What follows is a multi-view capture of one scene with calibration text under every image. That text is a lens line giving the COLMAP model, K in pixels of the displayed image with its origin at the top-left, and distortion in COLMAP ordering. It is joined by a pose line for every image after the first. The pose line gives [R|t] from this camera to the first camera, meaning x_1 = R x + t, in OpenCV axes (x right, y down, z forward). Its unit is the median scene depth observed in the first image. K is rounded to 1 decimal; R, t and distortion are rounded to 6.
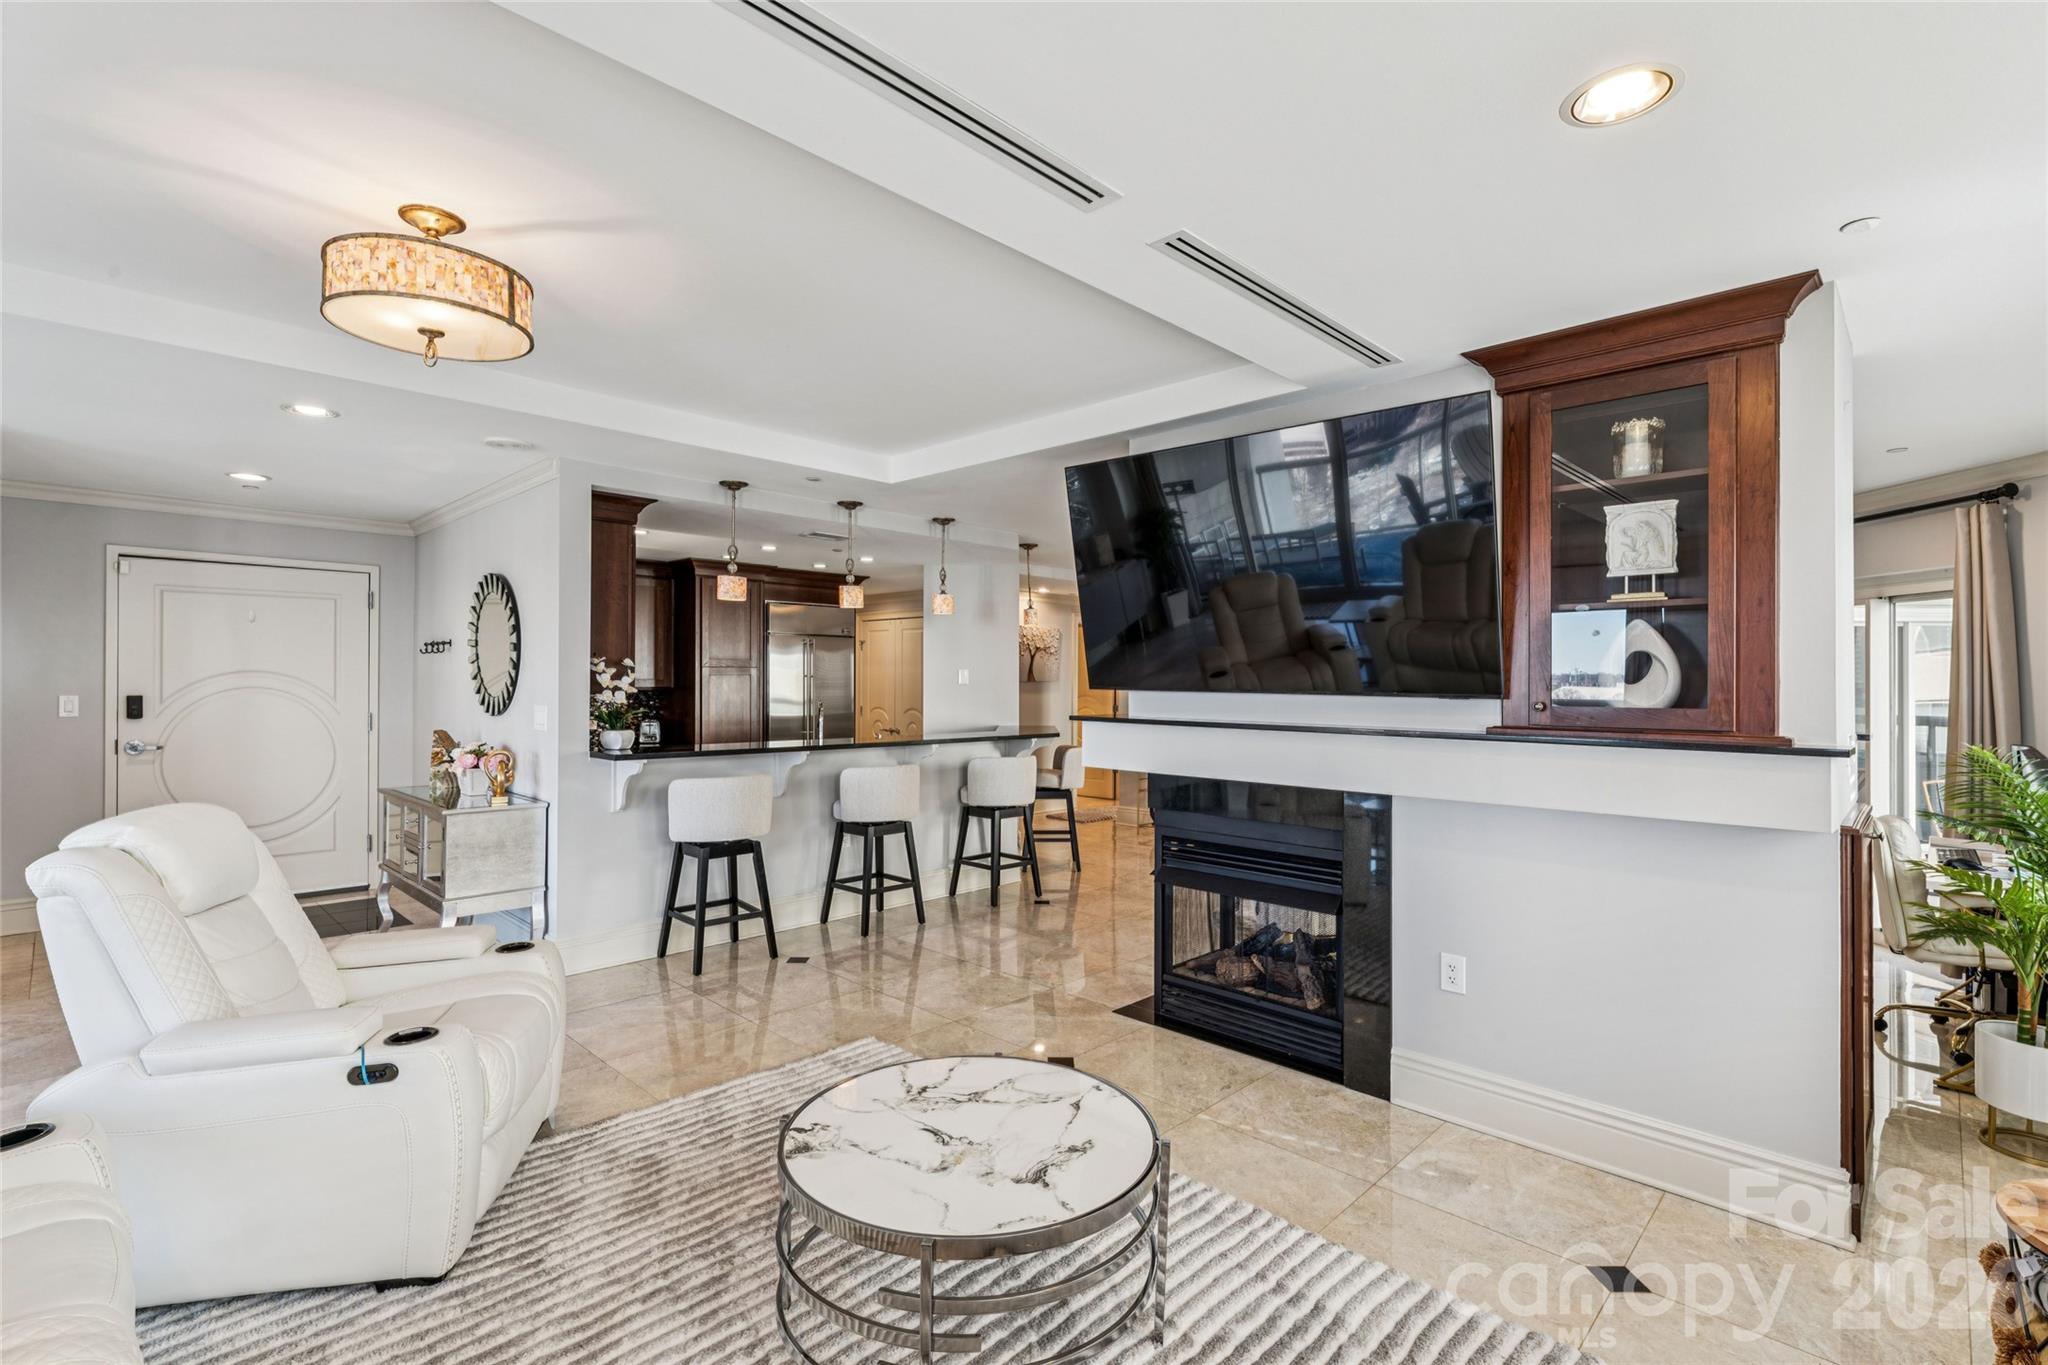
lens RADIAL K [[944.6, 0, 1024.0], [0, 944.6, 682.5], [0, 0, 1]] dist [0.000503, -0.000004]
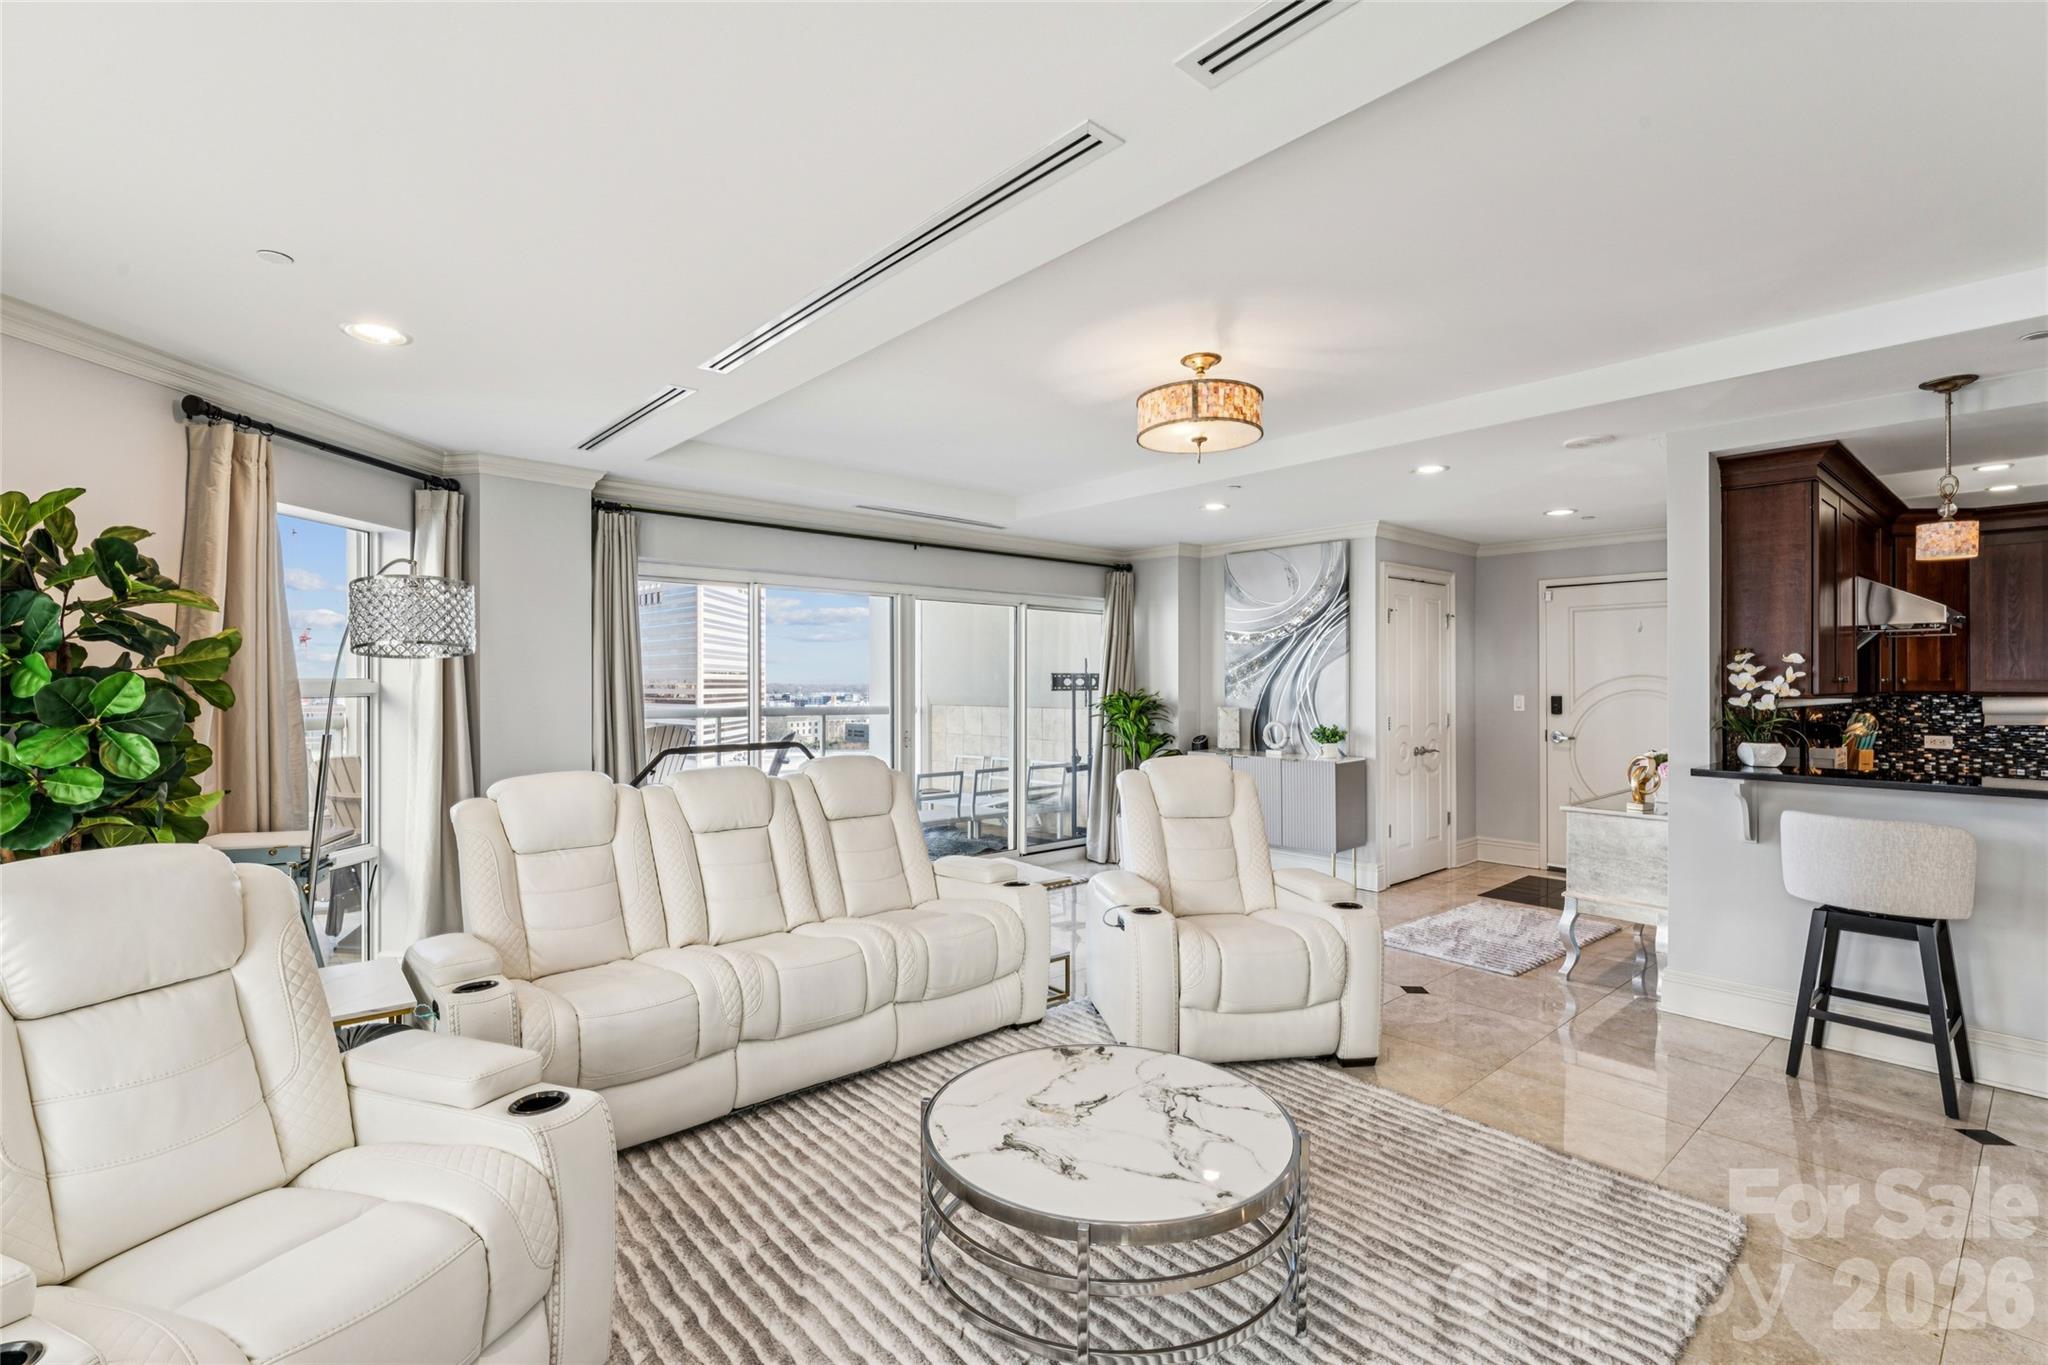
lens RADIAL K [[929.1, 0, 1019.3], [0, 929.1, 687.7], [0, 0, 1]] dist [0.000624, 0.000164]
pose [[-0.079658, 0.000195, -0.996822, 0.451252], [-0.002650, 0.999996, 0.000407, 0.005102], [0.996819, 0.002674, -0.079657, 0.468189]]
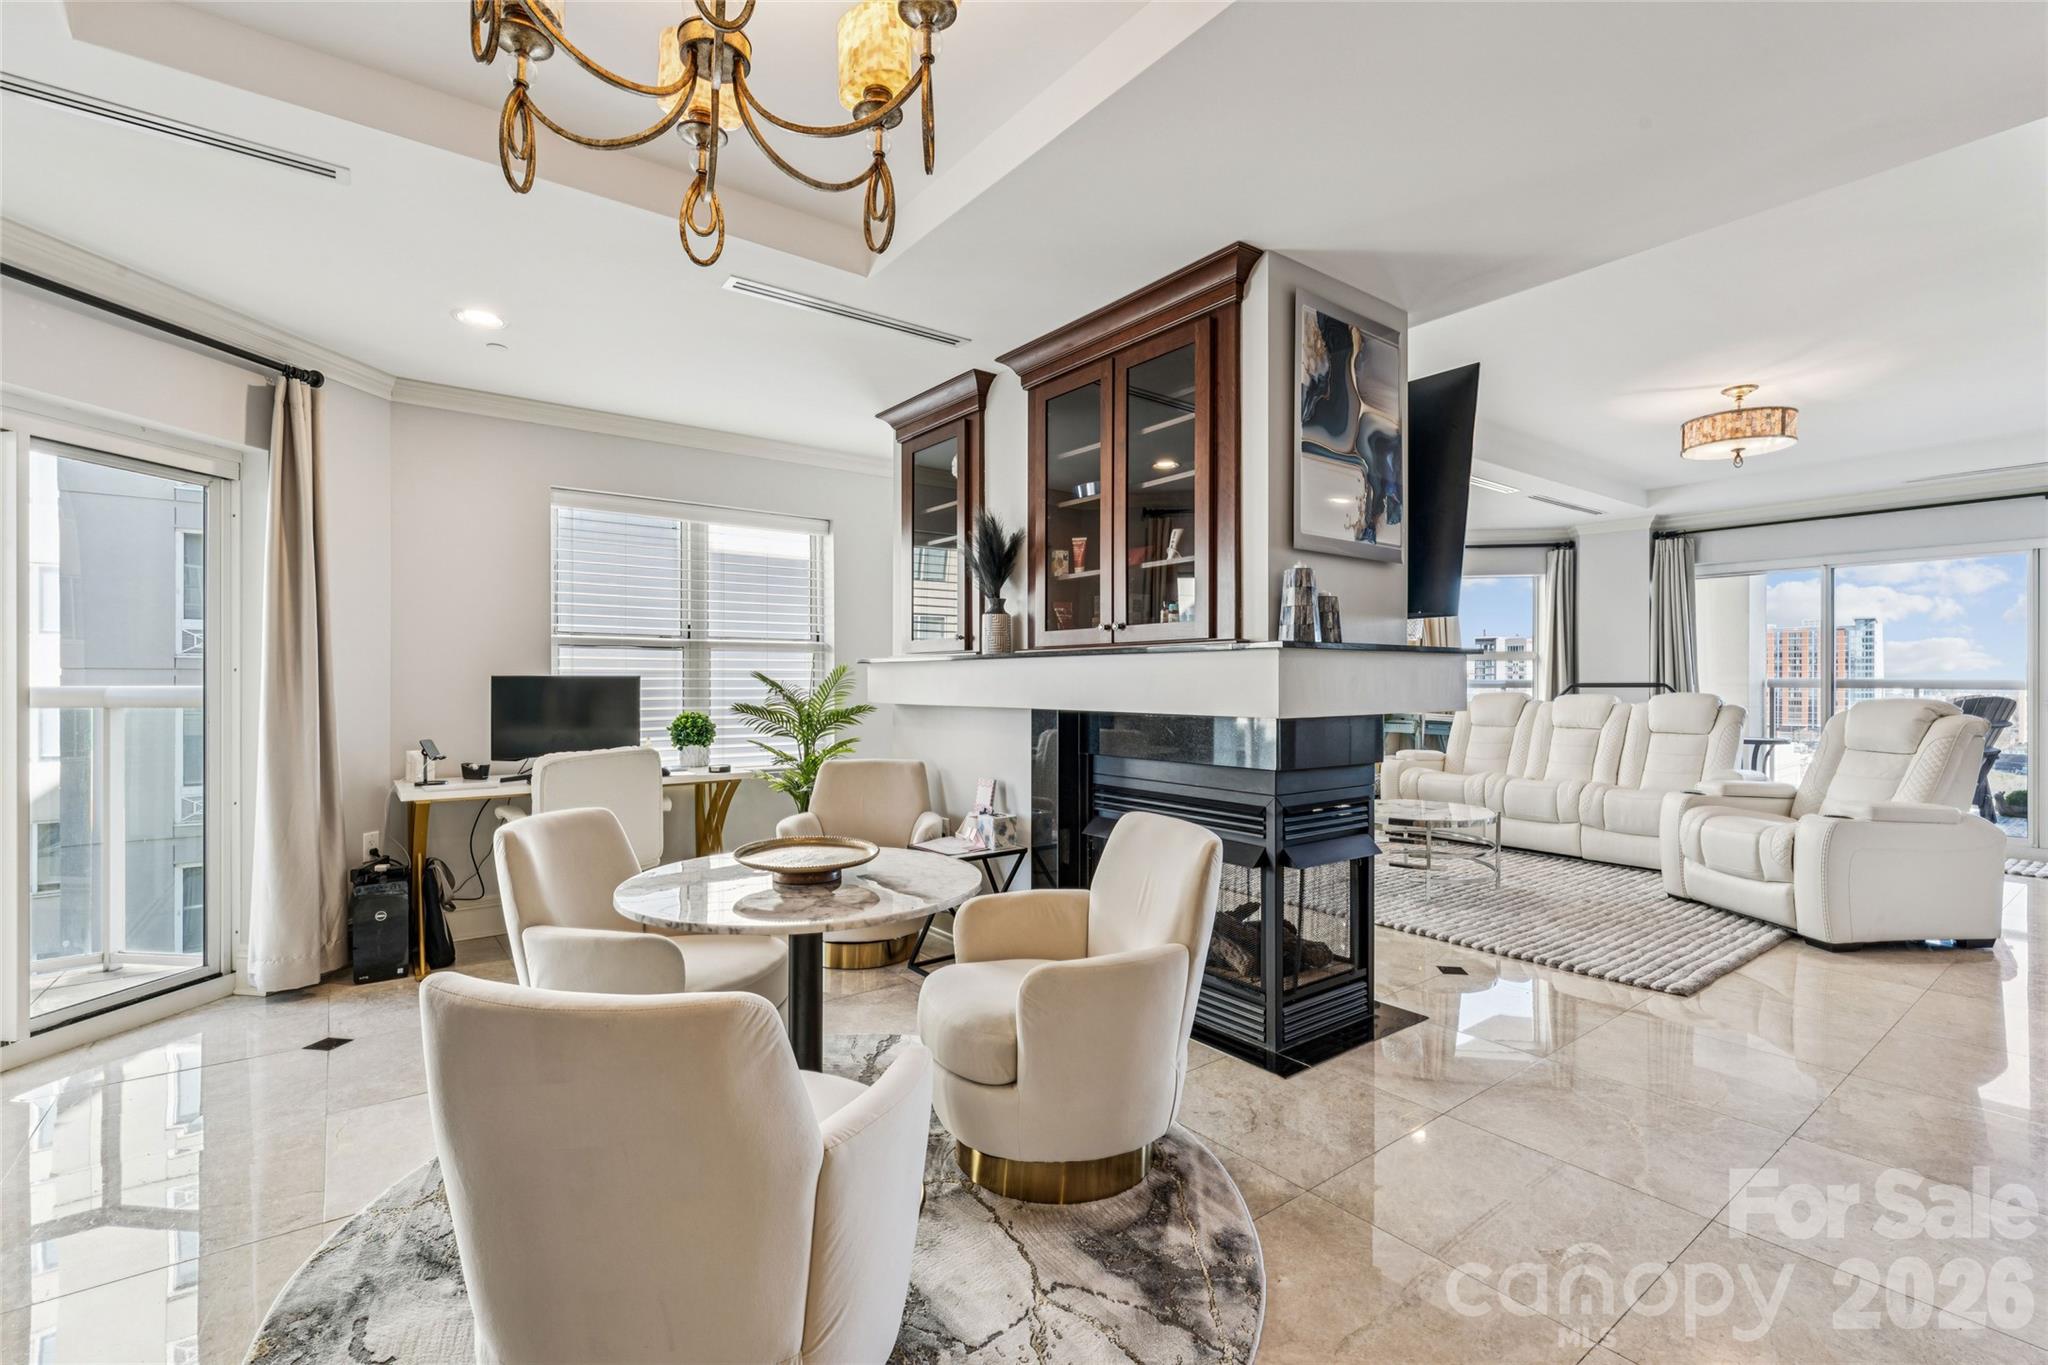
lens RADIAL K [[905.9, 0, 1024.0], [0, 905.9, 682.5], [0, 0, 1]] dist [0.000102, 0.000006]
pose [[-0.989211, -0.002980, 0.146470, 0.304433], [-0.002516, 0.999991, 0.003350, 0.056912], [-0.146479, 0.002945, -0.989209, 1.701025]]
